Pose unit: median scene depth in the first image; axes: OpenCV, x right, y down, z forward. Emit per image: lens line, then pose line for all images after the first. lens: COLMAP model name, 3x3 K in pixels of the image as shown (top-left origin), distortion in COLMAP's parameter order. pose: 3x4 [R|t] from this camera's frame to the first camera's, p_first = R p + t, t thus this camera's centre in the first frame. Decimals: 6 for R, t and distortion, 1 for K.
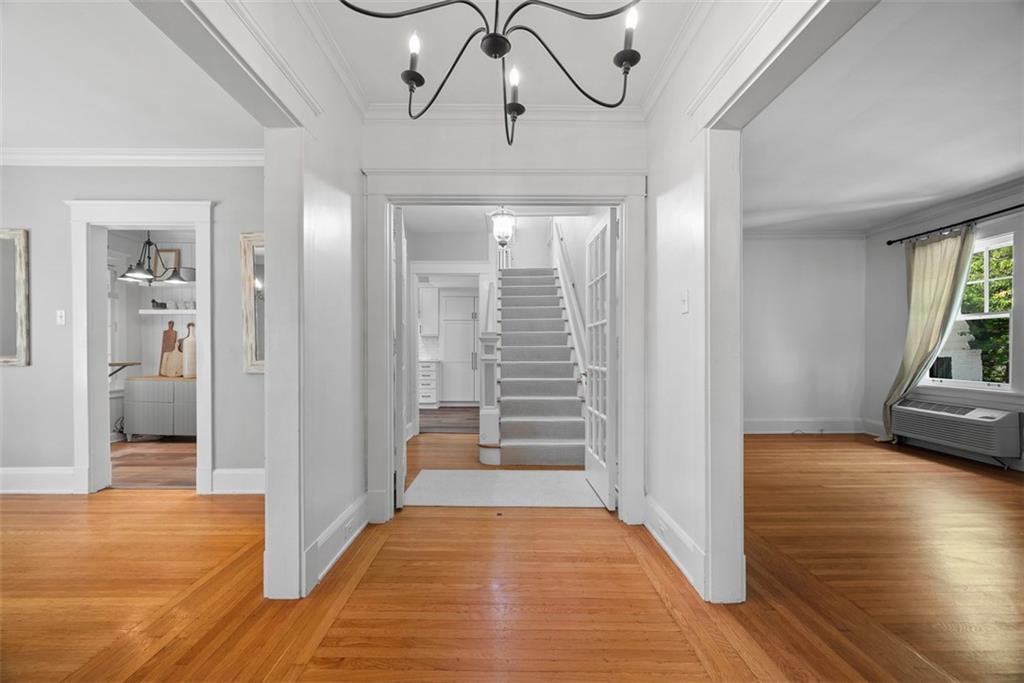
lens RADIAL K [[408.1, 0, 508.1], [0, 408.1, 347.4], [0, 0, 1]] dist [-0.001385, -0.000017]
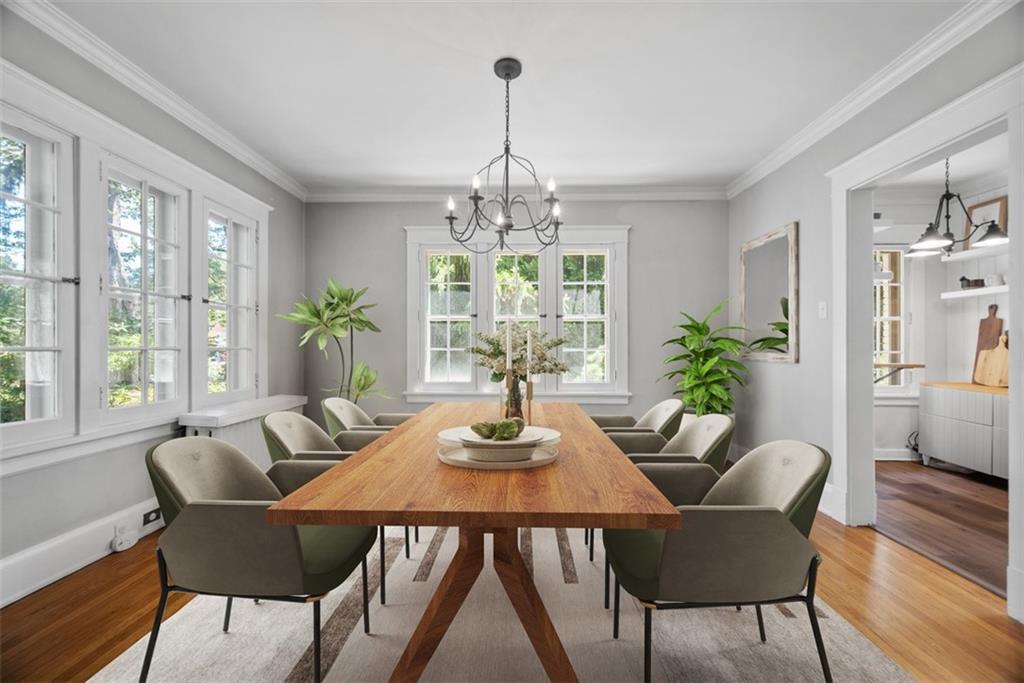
lens RADIAL K [[408.1, 0, 508.1], [0, 408.1, 347.4], [0, 0, 1]] dist [-0.001385, -0.000017]
pose [[-0.030536, 0.004786, -0.999522, -0.141187], [0.004713, 0.999978, 0.004644, 0.000289], [0.999523, -0.004569, -0.030558, 0.244735]]
